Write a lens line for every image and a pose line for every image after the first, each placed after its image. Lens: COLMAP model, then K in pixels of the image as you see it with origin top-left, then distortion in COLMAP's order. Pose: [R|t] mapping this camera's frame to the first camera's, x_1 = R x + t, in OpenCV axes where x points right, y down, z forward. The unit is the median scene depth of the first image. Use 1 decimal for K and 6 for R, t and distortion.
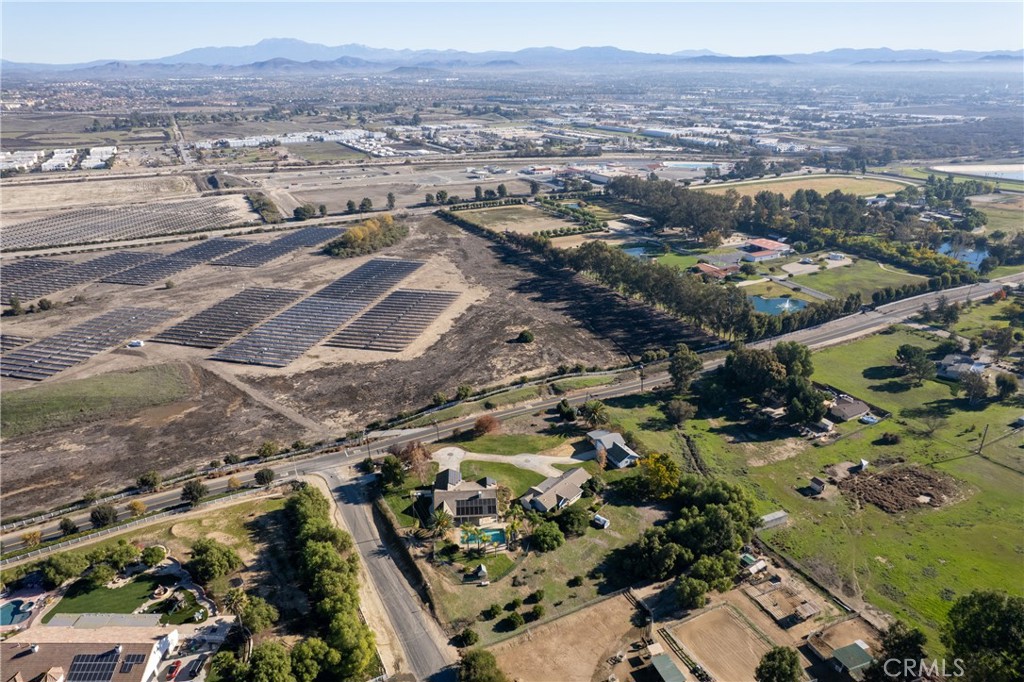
lens RADIAL K [[655.6, 0, 509.6], [0, 655.6, 346.2], [0, 0, 1]] dist [-0.076715, 0.071144]
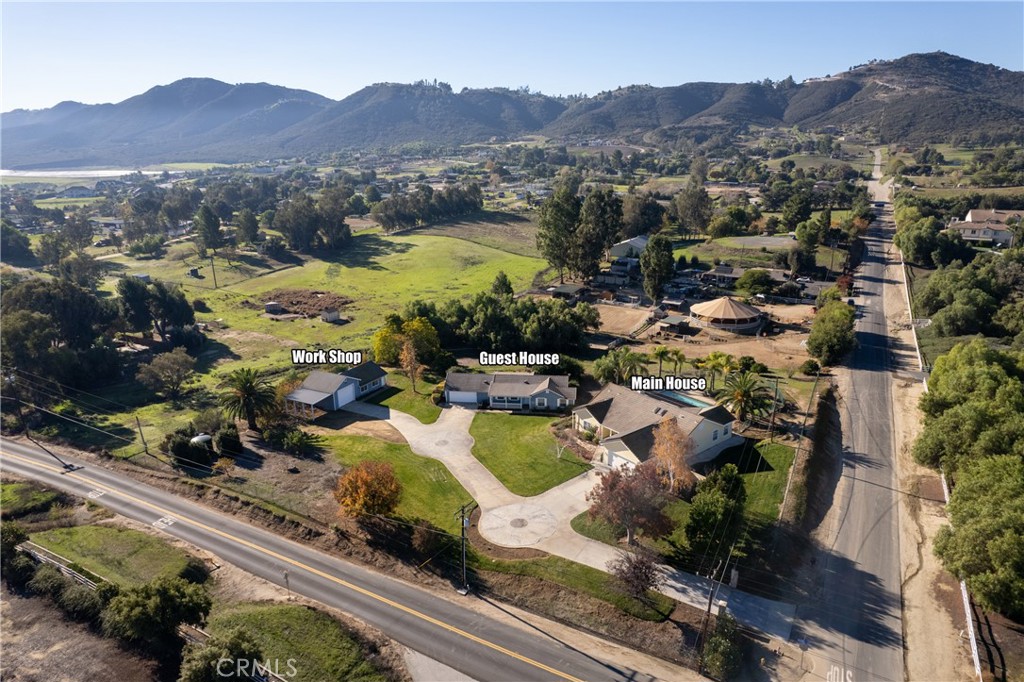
lens RADIAL K [[655.6, 0, 509.6], [0, 655.6, 346.2], [0, 0, 1]] dist [-0.076715, 0.071144]
pose [[-0.563010, -0.229385, 0.793979, -0.337330], [0.342002, 0.809924, 0.476505, -0.081430], [-0.752366, 0.539819, -0.377545, 1.052461]]
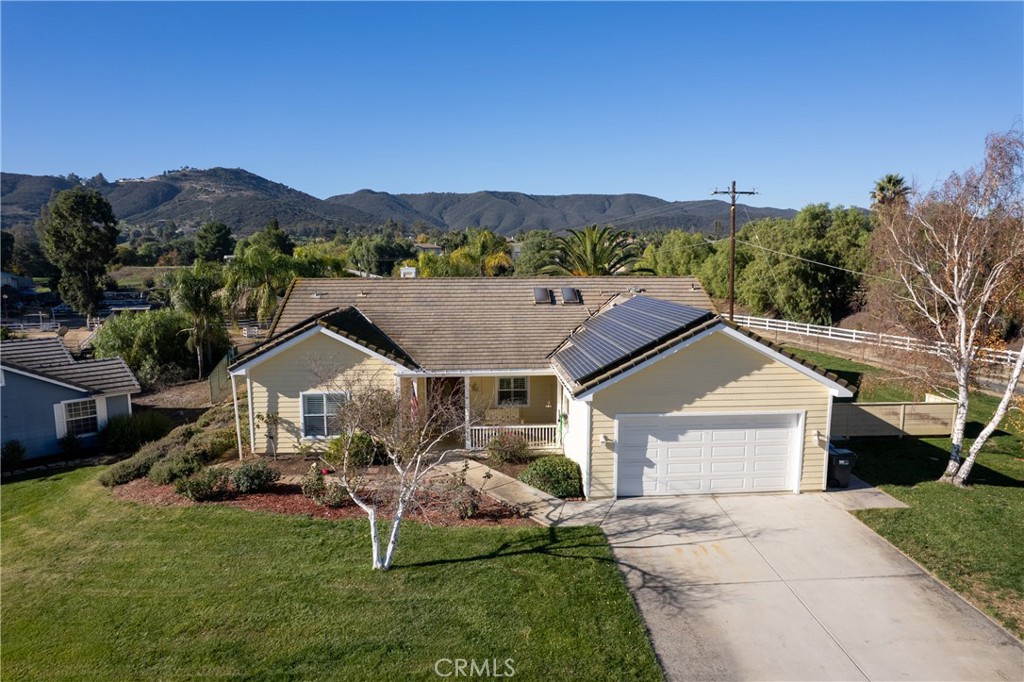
lens RADIAL K [[655.6, 0, 509.6], [0, 655.6, 346.2], [0, 0, 1]] dist [-0.076715, 0.071144]
pose [[-0.999831, 0.014390, 0.011473, -0.059928], [0.018230, 0.859790, 0.510323, 0.130599], [-0.002520, 0.510445, -0.859907, 0.954963]]
